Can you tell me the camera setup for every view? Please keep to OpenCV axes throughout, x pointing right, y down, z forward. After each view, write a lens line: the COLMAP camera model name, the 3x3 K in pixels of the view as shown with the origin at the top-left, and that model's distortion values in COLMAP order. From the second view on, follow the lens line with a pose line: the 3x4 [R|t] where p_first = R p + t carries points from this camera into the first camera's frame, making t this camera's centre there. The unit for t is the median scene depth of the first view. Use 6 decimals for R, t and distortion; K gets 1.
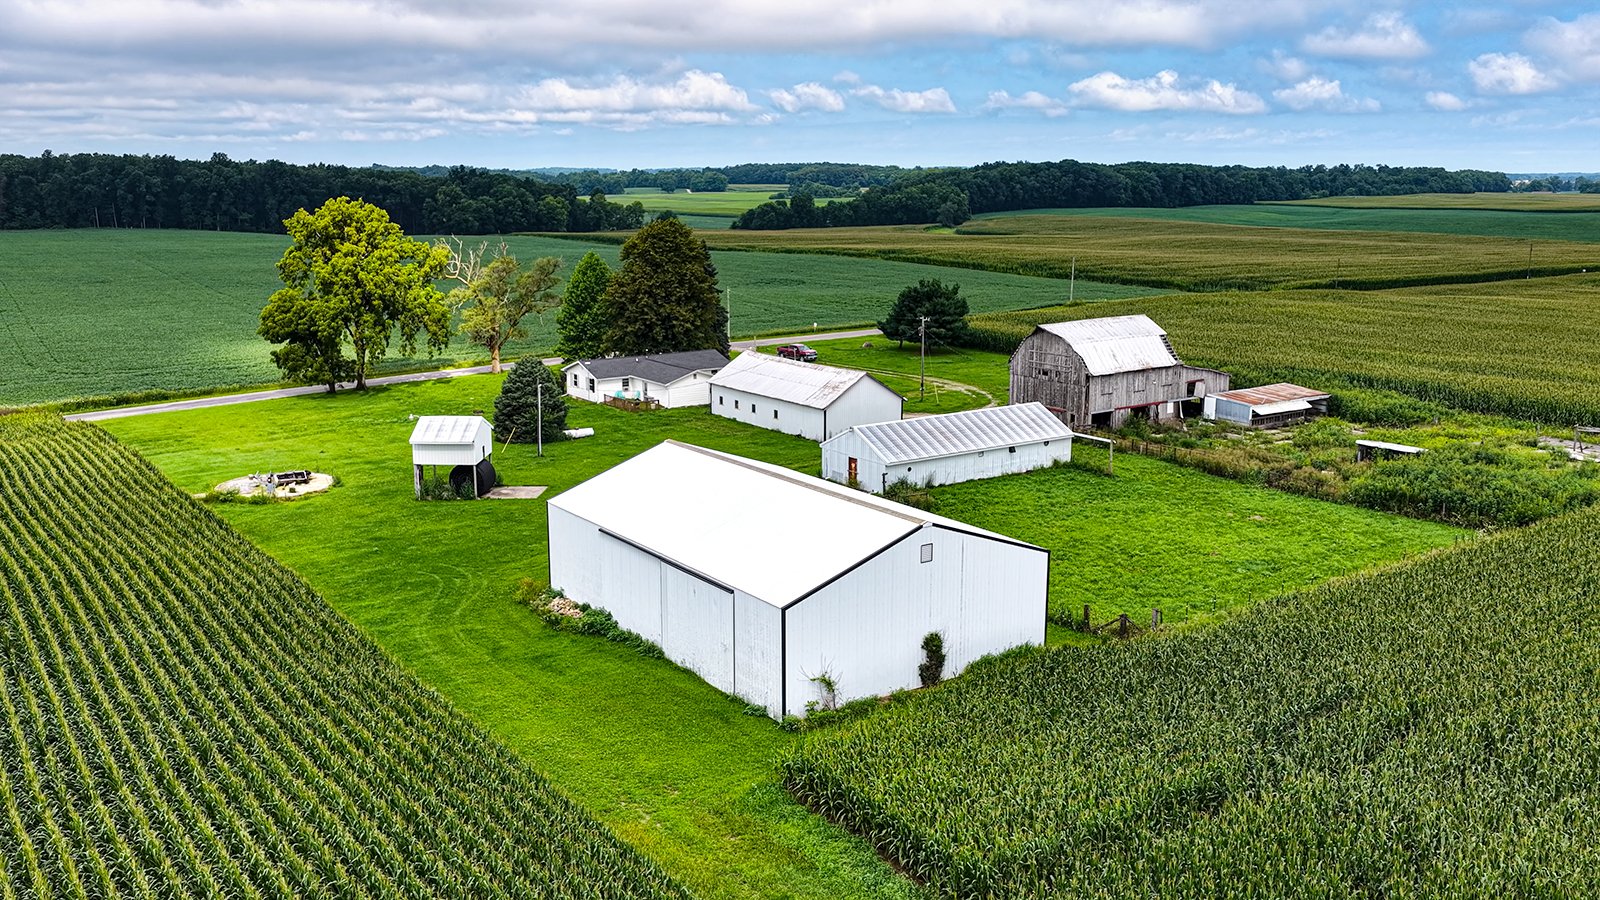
lens RADIAL K [[1367.4, 0, 800.0], [0, 1367.4, 450.0], [0, 0, 1]] dist [-0.004487, 0.017492]
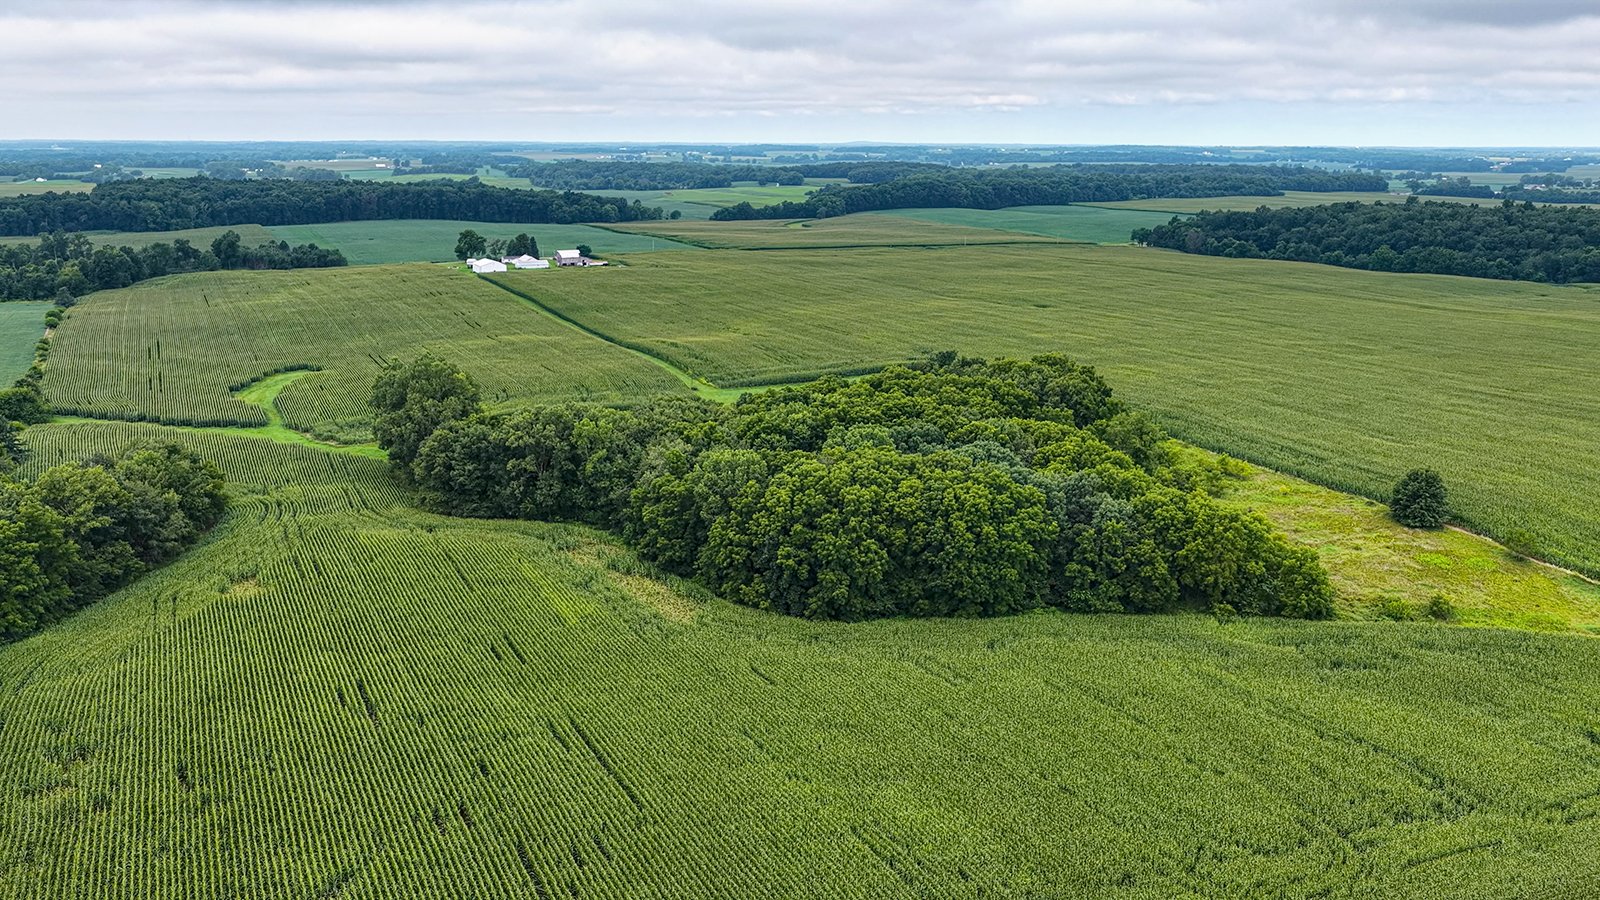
lens RADIAL K [[1367.4, 0, 800.0], [0, 1367.4, 450.0], [0, 0, 1]] dist [-0.004487, 0.017492]
pose [[0.985393, 0.040745, -0.165348, 2.511108], [-0.037006, 0.998986, 0.025632, 0.680509], [0.166224, -0.019139, 0.985902, -5.529691]]
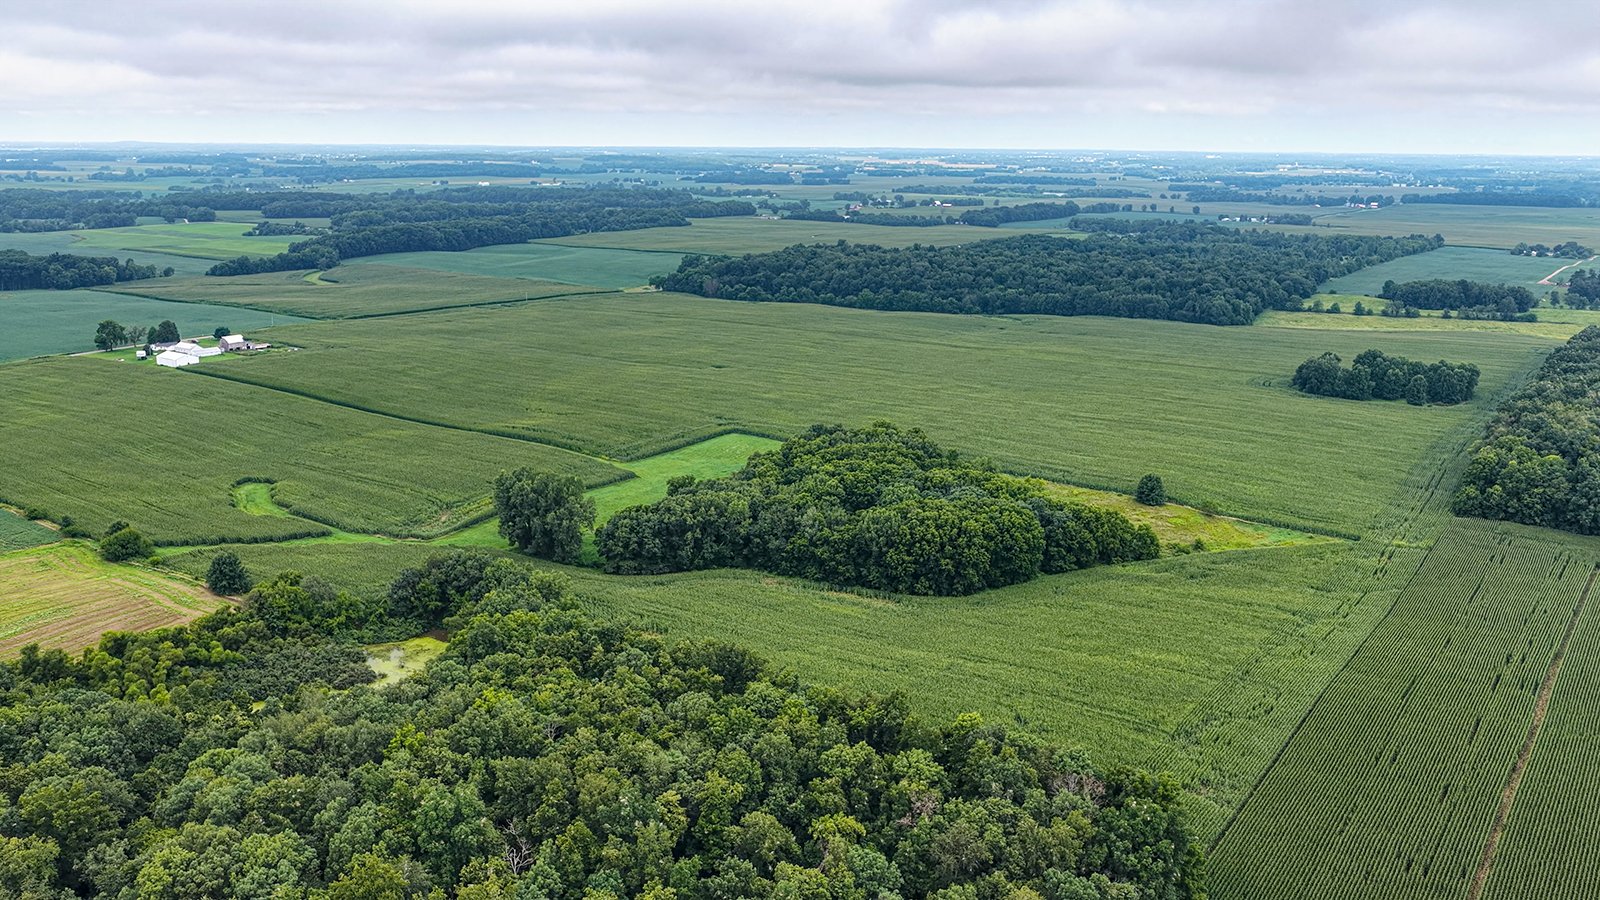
lens RADIAL K [[1367.4, 0, 800.0], [0, 1367.4, 450.0], [0, 0, 1]] dist [-0.004487, 0.017492]
pose [[0.946702, -0.065360, 0.315409, 0.744097], [0.057973, 0.997781, 0.032758, 0.448614], [-0.316850, -0.012727, 0.948390, -6.861395]]
